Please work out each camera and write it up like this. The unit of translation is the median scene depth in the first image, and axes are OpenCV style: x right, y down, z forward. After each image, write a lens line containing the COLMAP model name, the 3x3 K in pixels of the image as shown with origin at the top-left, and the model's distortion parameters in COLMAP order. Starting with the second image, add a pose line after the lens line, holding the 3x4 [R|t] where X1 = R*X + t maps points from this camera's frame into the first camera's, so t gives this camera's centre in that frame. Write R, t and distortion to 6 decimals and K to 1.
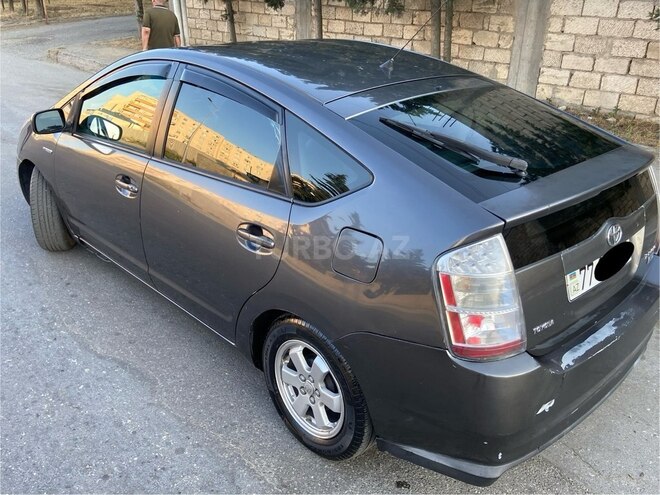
lens RADIAL K [[570.5, 0, 314.0], [0, 570.5, 256.2], [0, 0, 1]] dist [0.125239, -0.153418]
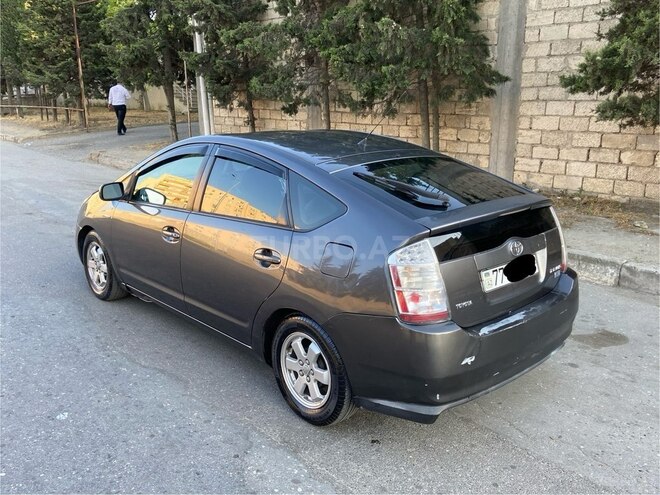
lens RADIAL K [[570.5, 0, 314.0], [0, 570.5, 256.2], [0, 0, 1]] dist [0.125239, -0.153418]
pose [[0.999586, -0.004367, -0.028454, 0.036428], [-0.000486, 0.985724, -0.168368, 0.141579], [0.028783, 0.168312, 0.985313, -0.259954]]
